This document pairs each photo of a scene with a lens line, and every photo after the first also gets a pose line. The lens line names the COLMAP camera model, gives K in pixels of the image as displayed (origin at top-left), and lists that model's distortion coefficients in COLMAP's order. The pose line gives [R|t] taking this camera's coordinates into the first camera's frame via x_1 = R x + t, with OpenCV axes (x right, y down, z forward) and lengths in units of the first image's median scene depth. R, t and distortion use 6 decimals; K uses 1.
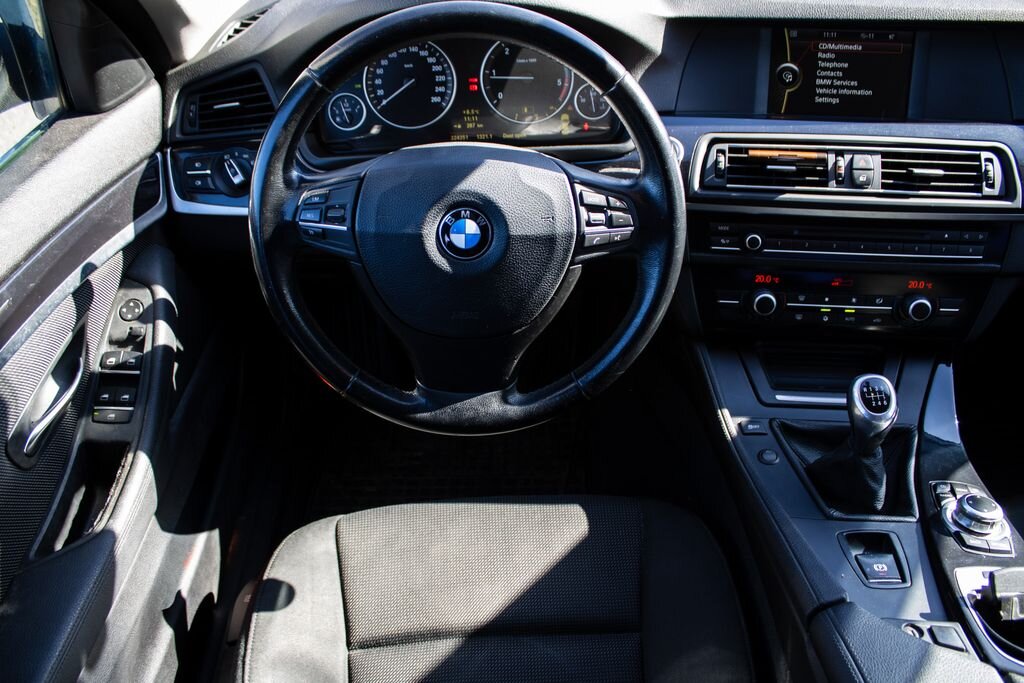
lens RADIAL K [[835.3, 0, 498.4], [0, 835.3, 354.8], [0, 0, 1]] dist [-0.167638, 0.125225]
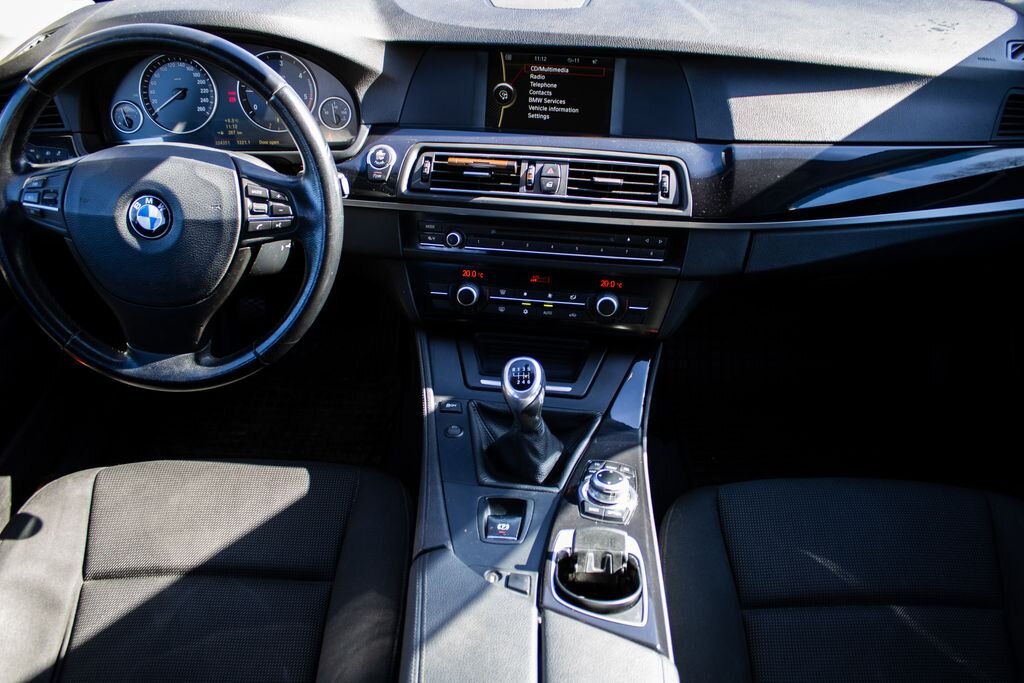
lens RADIAL K [[835.3, 0, 496.1], [0, 835.3, 344.9], [0, 0, 1]] dist [-0.167638, 0.125225]
pose [[0.998839, 0.047941, -0.004765, 0.391636], [-0.048097, 0.997992, -0.041203, 0.052166], [0.002780, 0.041384, 0.999139, -0.135106]]
